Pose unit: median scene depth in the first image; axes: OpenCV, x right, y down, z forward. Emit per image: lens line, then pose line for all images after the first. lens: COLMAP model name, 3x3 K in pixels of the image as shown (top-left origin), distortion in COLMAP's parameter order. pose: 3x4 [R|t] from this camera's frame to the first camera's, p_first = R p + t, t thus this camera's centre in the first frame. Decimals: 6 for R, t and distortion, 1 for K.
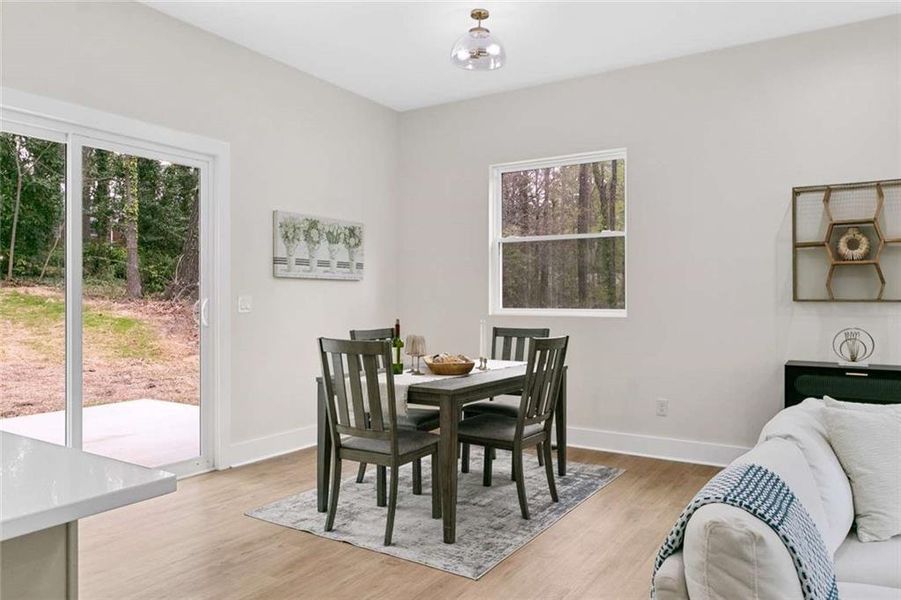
lens RADIAL K [[633.9, 0, 450.5], [0, 633.9, 300.0], [0, 0, 1]] dist [-0.001031, -0.000914]
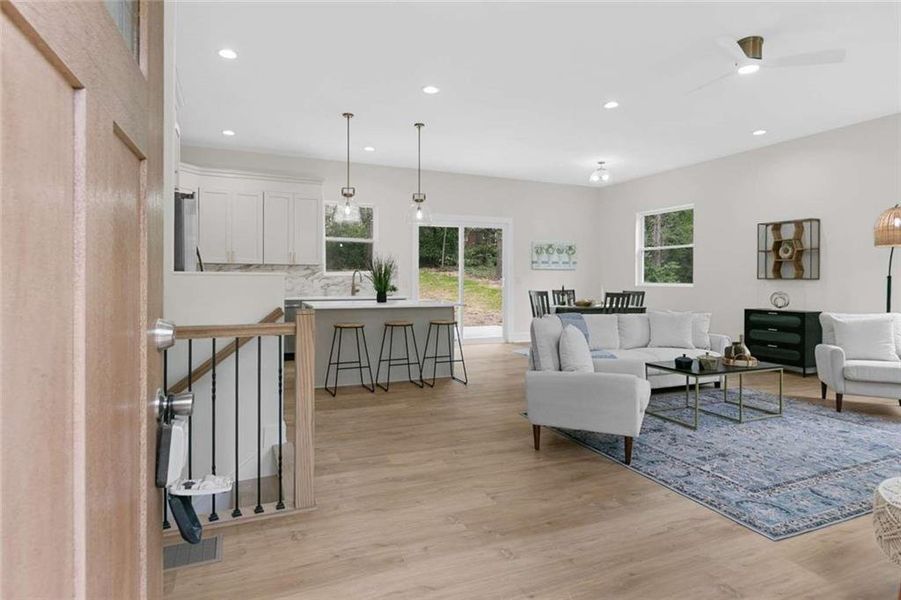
lens RADIAL K [[490.9, 0, 450.6], [0, 490.9, 280.1], [0, 0, 1]] dist [-0.002365, -0.000954]
pose [[0.831341, 0.004017, -0.555748, 0.517627], [-0.004271, 0.999991, 0.000839, 0.006696], [0.555746, 0.001676, 0.831350, -0.759987]]
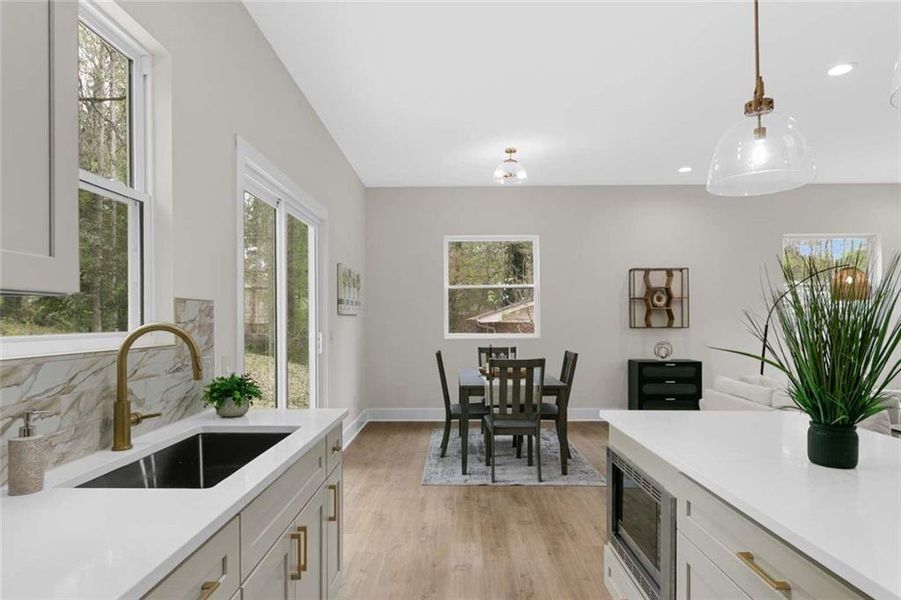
lens RADIAL K [[511.9, 0, 447.3], [0, 511.9, 321.0], [0, 0, 1]] dist [0.002292, 0.000928]
pose [[0.852254, -0.007214, 0.523079, -0.636104], [0.005764, 0.999974, 0.004400, -0.025646], [-0.523097, -0.000735, 0.852273, -0.008520]]
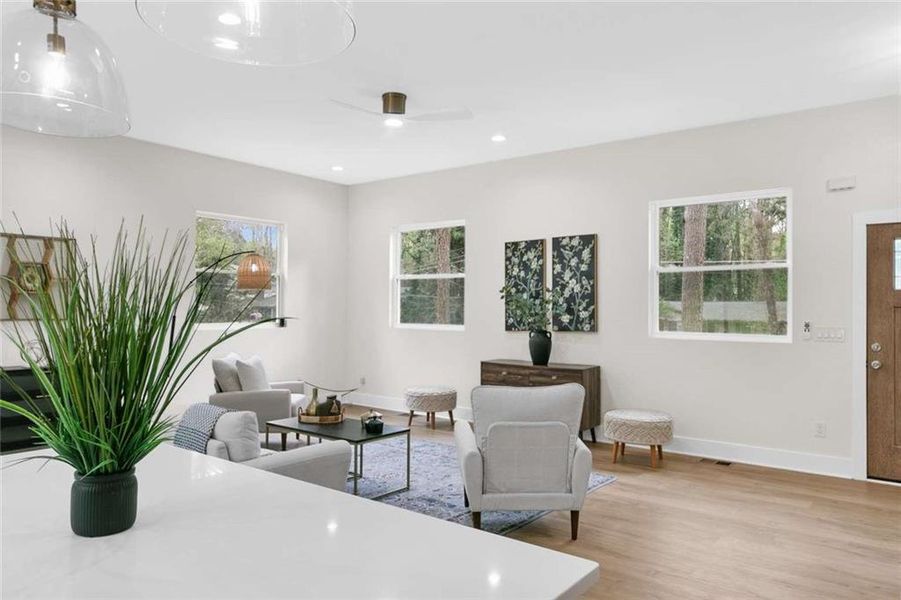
lens RADIAL K [[608.4, 0, 450.5], [0, 608.4, 300.0], [0, 0, 1]] dist [-0.001381, 0.001133]
pose [[0.099334, 0.009096, 0.995013, -0.502346], [-0.008361, 0.999931, -0.008306, -0.032811], [-0.995019, -0.007495, 0.099403, -0.039350]]
